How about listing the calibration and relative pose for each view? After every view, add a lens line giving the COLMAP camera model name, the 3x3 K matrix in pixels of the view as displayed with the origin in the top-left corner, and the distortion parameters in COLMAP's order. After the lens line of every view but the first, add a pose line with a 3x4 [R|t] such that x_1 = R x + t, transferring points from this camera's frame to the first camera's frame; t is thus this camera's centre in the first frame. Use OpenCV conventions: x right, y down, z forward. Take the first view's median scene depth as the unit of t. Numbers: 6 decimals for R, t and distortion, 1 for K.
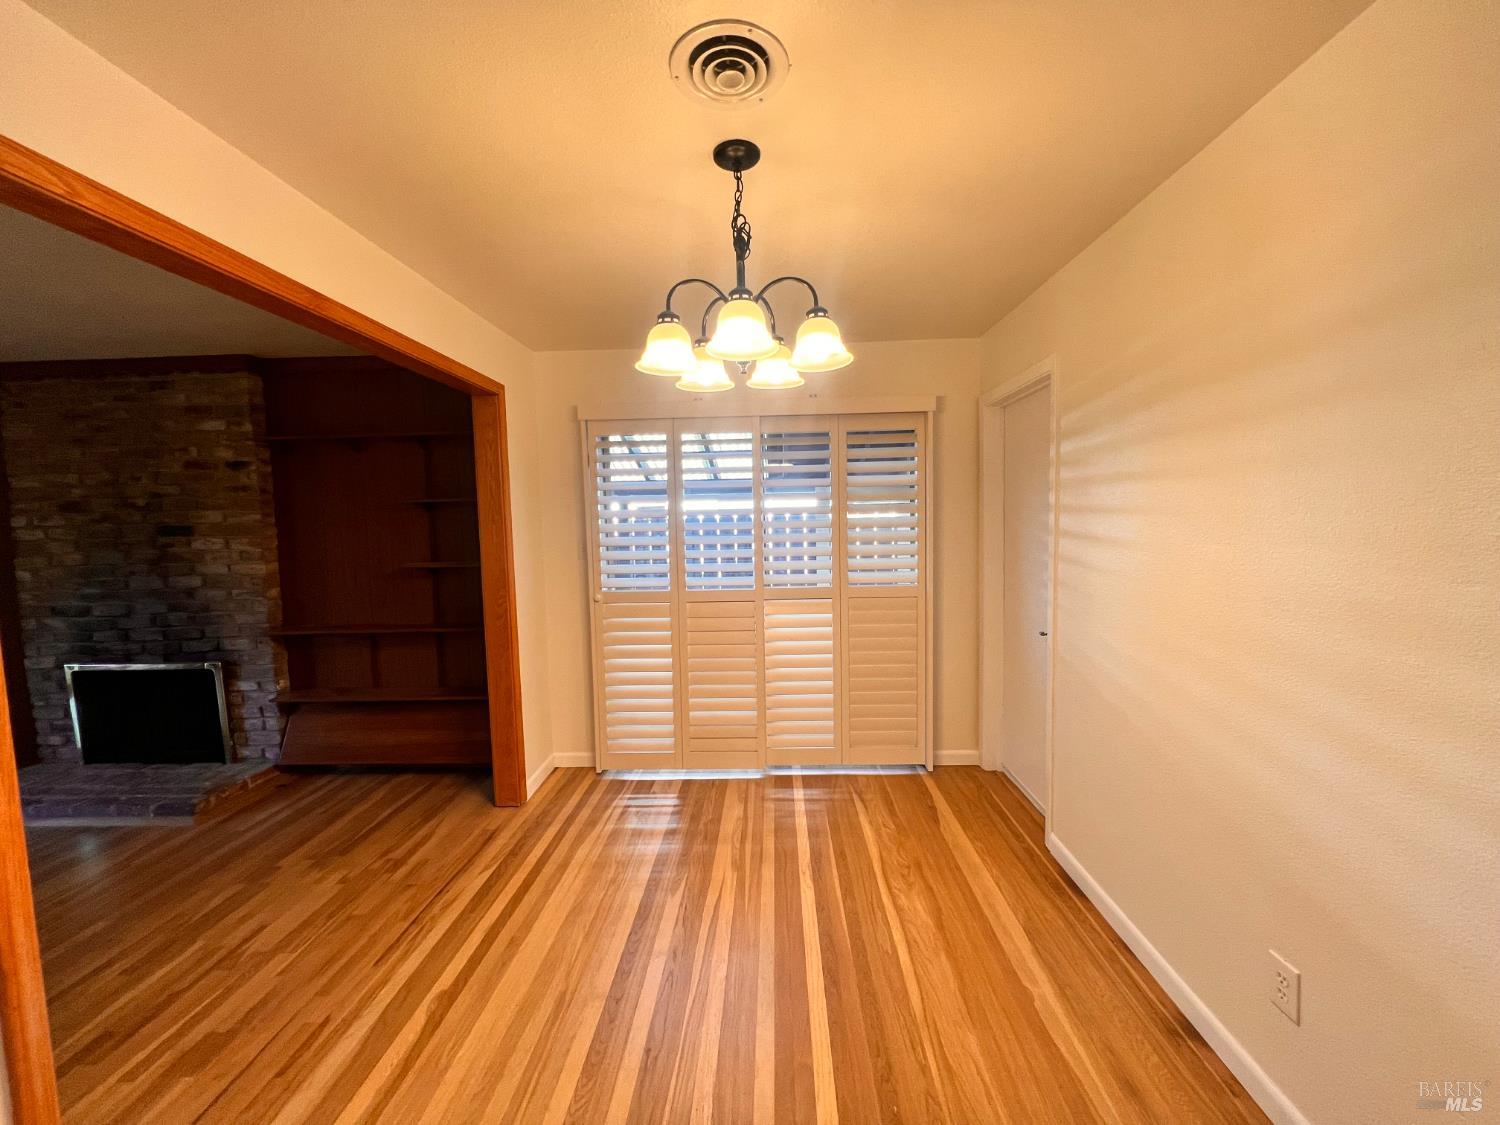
lens RADIAL K [[598.9, 0, 749.9], [0, 598.9, 560.2], [0, 0, 1]] dist [-0.002027, -0.000315]
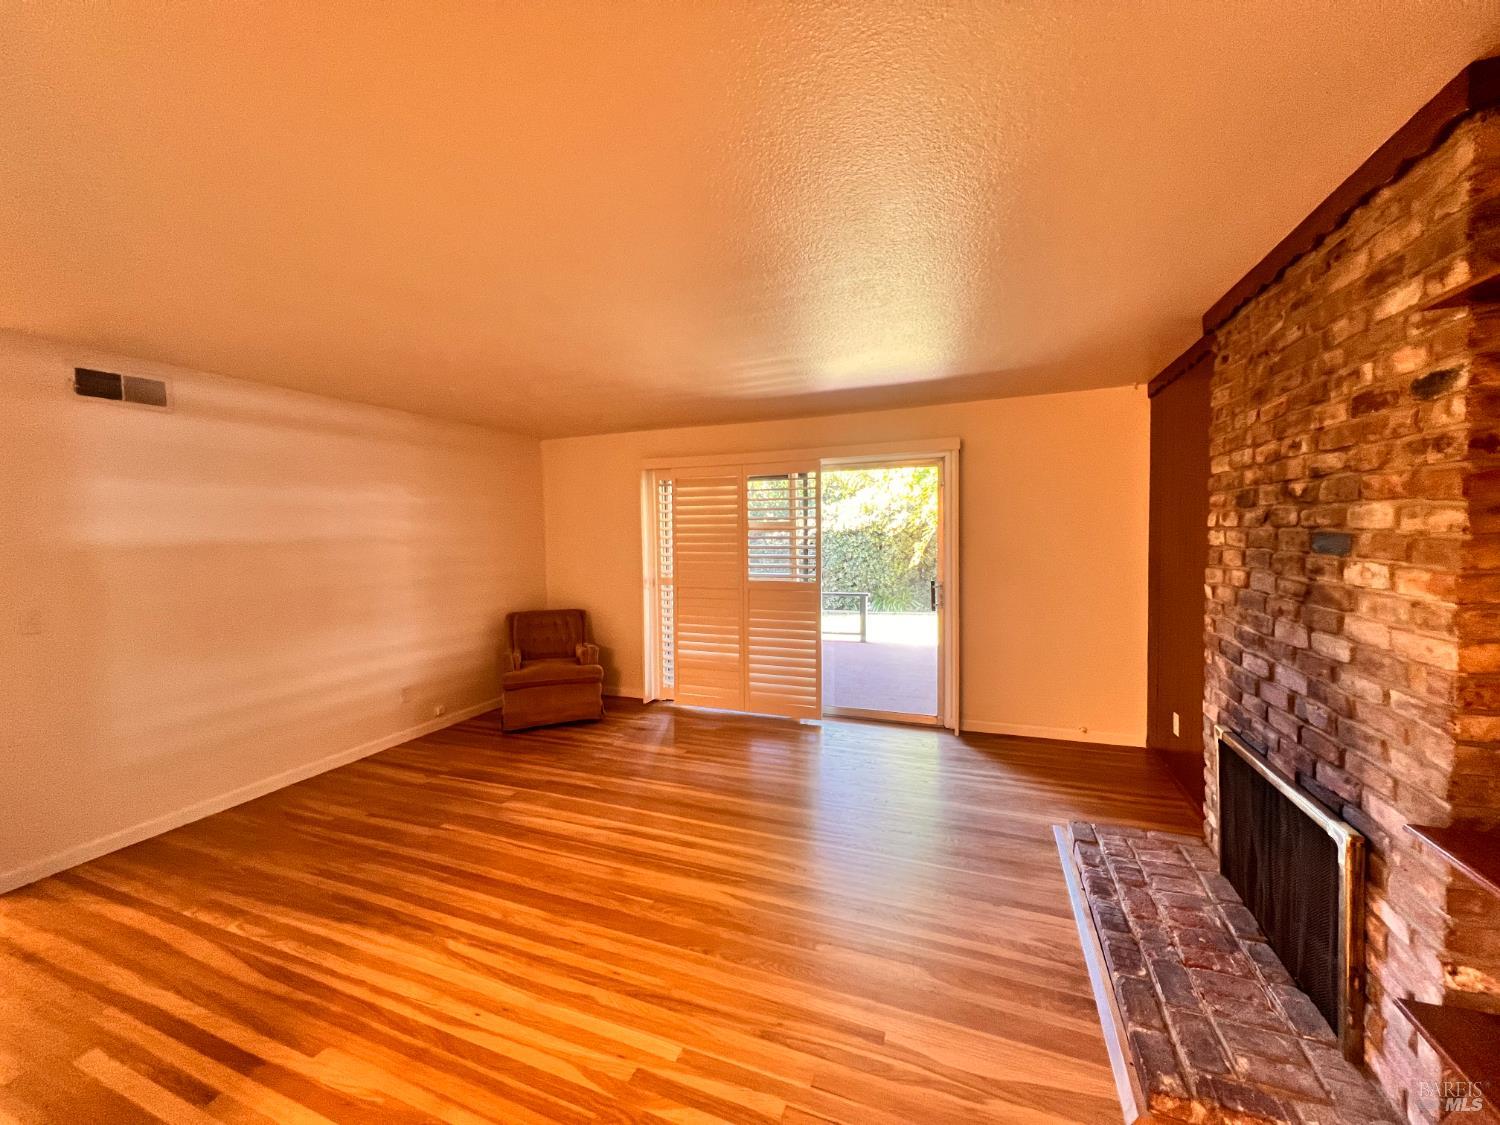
lens RADIAL K [[597.3, 0, 749.5], [0, 597.3, 561.1], [0, 0, 1]] dist [0.000868, 0.000041]
pose [[-0.332123, 0.077812, -0.940021, -0.325727], [-0.045382, 0.994119, 0.098324, -0.061017], [0.942144, 0.075316, -0.326639, 0.704760]]
